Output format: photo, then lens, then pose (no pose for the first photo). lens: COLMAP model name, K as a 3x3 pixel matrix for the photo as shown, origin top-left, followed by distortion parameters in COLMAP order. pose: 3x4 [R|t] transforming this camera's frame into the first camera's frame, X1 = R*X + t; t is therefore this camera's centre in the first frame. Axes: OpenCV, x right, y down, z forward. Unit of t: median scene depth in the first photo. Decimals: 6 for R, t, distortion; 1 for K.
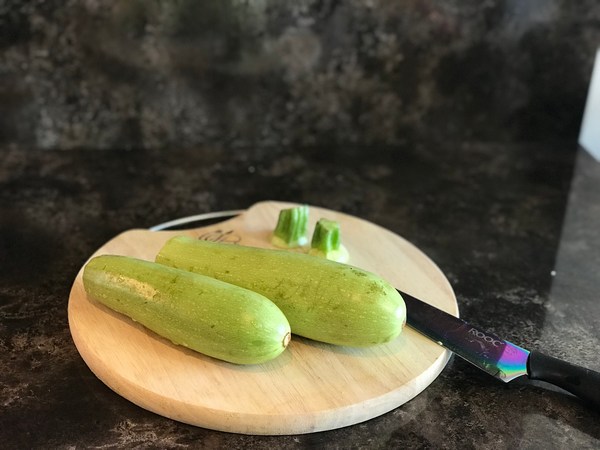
lens RADIAL K [[1022.1, 0, 300.0], [0, 1022.1, 225.0], [0, 0, 1]] dist [0.022313, 0.358400]
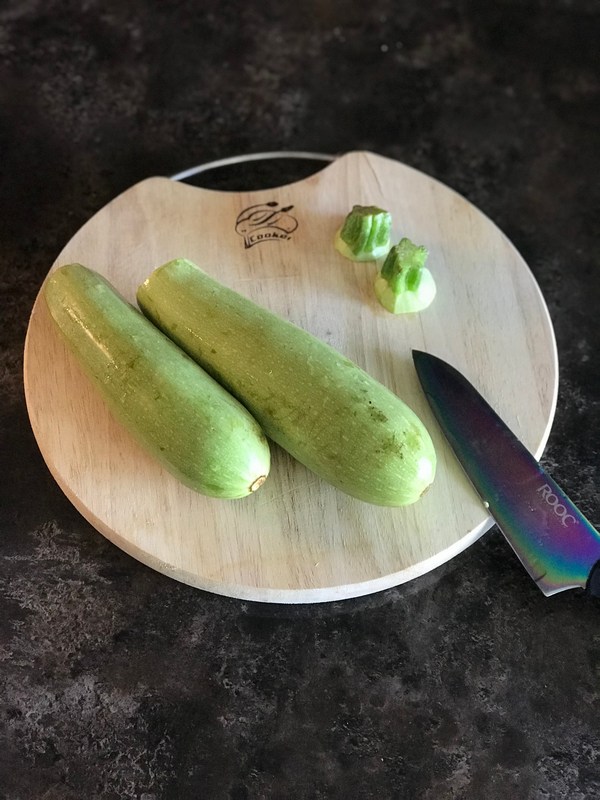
lens RADIAL K [[1362.8, 0, 300.0], [0, 1362.8, 400.0], [0, 0, 1]] dist [0.022313, 0.358400]
pose [[0.946740, 0.253704, -0.198287, 0.144529], [-0.120808, 0.850679, 0.511616, -0.329769], [0.298478, -0.460412, 0.836021, 0.151094]]
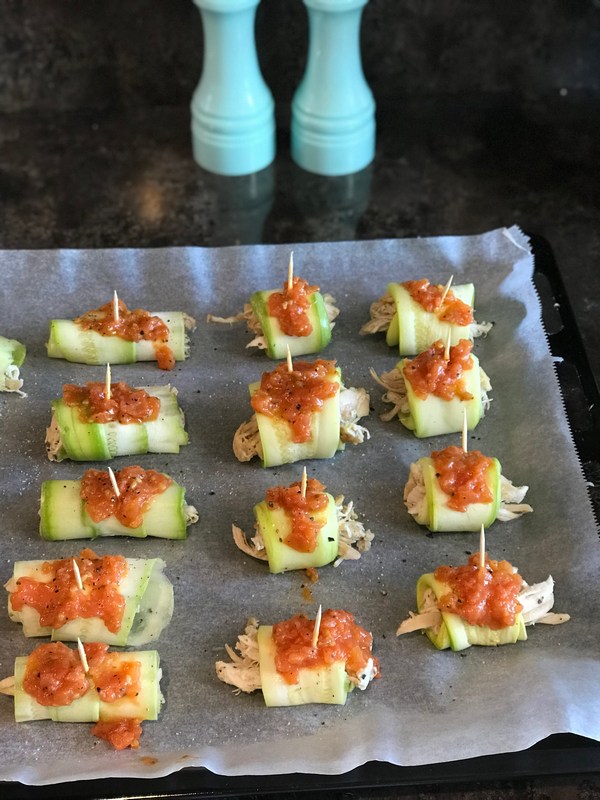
lens RADIAL K [[1362.8, 0, 300.0], [0, 1362.8, 400.0], [0, 0, 1]] dist [0.022313, 0.358400]
pose [[0.994410, 0.018059, -0.104028, 0.073025], [0.012365, 0.958568, 0.284596, -0.163760], [0.104857, -0.284291, 0.952987, 0.084497]]
